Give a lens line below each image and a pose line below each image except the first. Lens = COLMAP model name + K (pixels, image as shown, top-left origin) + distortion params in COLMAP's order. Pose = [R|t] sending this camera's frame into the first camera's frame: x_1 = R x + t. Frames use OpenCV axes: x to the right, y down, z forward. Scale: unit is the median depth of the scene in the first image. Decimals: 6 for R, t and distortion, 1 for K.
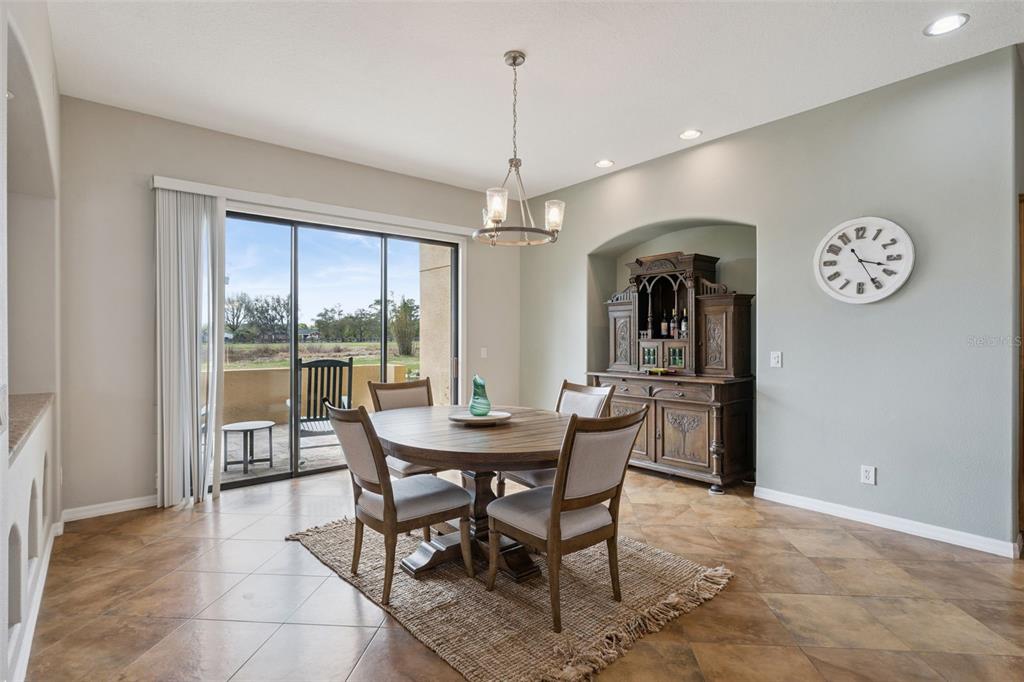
lens RADIAL K [[515.7, 0, 519.6], [0, 515.7, 337.1], [0, 0, 1]] dist [-0.003600, 0.000158]
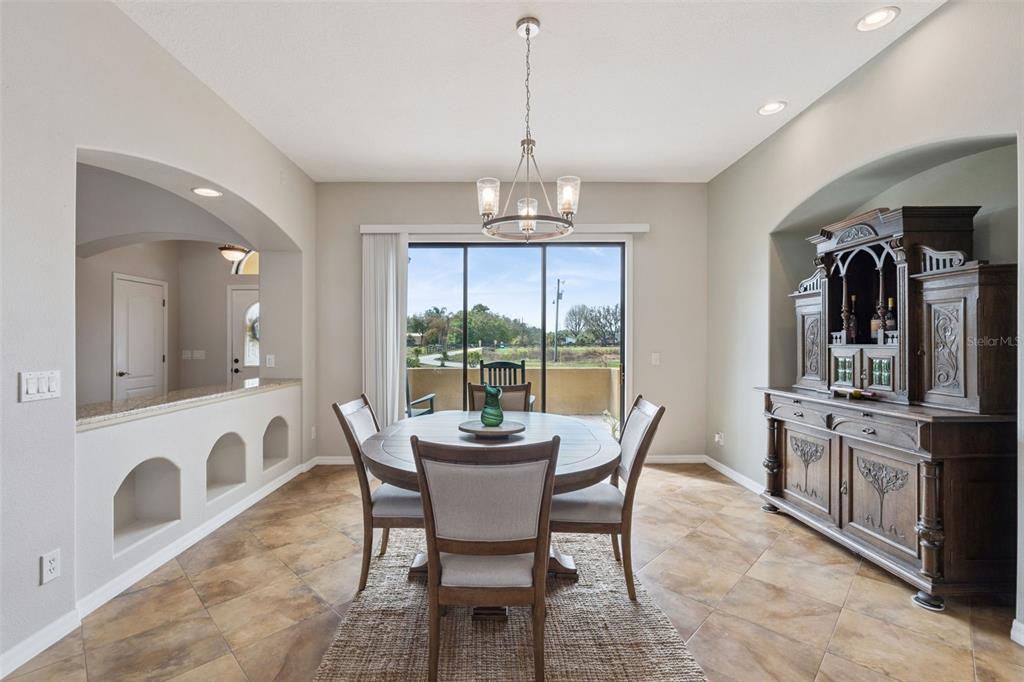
lens RADIAL K [[467.8, 0, 488.5], [0, 467.8, 340.0], [0, 0, 1]] dist [-0.002558, 0.000081]
pose [[0.753549, -0.002669, -0.657387, 0.320924], [0.000490, 0.999994, -0.003499, 0.000038], [0.657392, 0.002314, 0.753545, 0.241557]]
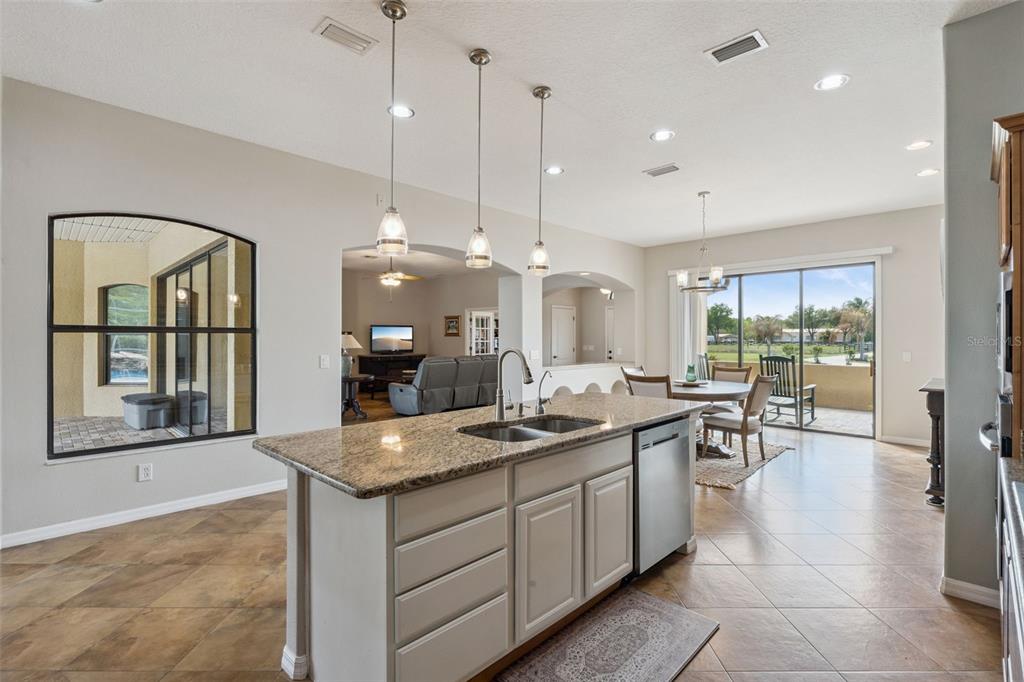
lens RADIAL K [[467.8, 0, 510.3], [0, 467.8, 340.3], [0, 0, 1]] dist [-0.002558, 0.000081]
pose [[0.088702, 0.004501, -0.996048, 1.088427], [-0.002086, 0.999988, 0.004333, -0.008594], [0.996056, 0.001694, 0.088710, 0.104129]]
